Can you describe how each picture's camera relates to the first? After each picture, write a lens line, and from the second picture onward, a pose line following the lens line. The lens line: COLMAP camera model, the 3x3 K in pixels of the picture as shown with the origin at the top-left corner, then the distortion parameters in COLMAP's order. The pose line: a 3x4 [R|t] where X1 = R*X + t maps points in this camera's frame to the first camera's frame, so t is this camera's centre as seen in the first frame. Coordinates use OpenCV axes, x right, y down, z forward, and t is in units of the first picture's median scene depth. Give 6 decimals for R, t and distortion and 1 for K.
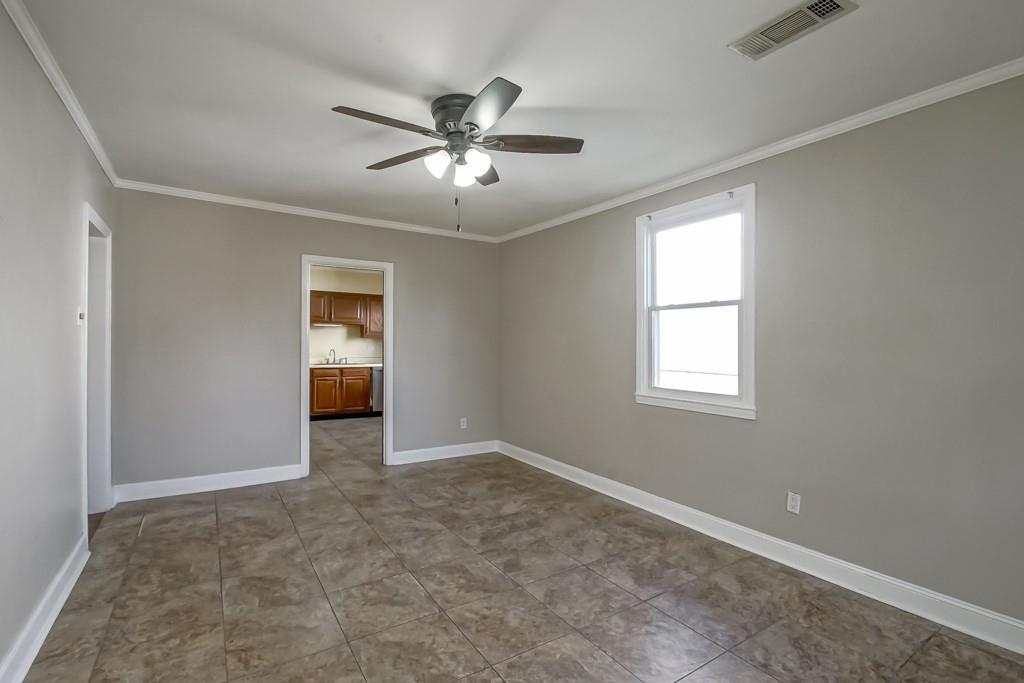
lens RADIAL K [[466.7, 0, 502.3], [0, 466.7, 344.9], [0, 0, 1]] dist [-0.002267, -0.010786]
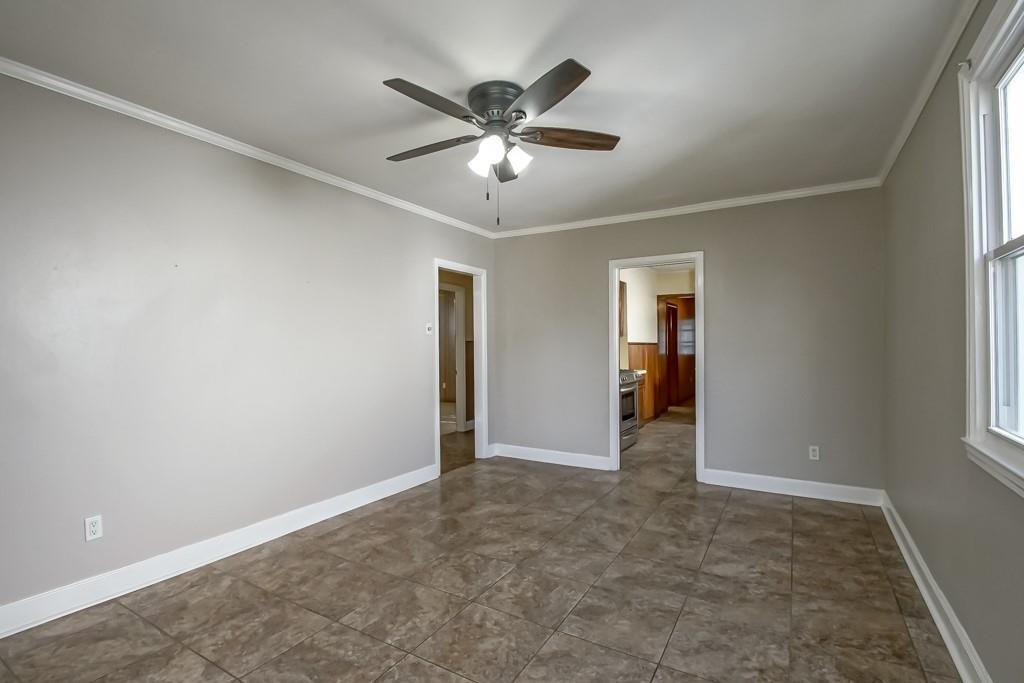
lens RADIAL K [[466.7, 0, 502.3], [0, 466.7, 344.9], [0, 0, 1]] dist [-0.002267, -0.010786]
pose [[0.450444, -0.012528, -0.892717, 0.581363], [0.003561, 0.999919, -0.012236, 0.015034], [0.892797, 0.002333, 0.450452, 0.422799]]
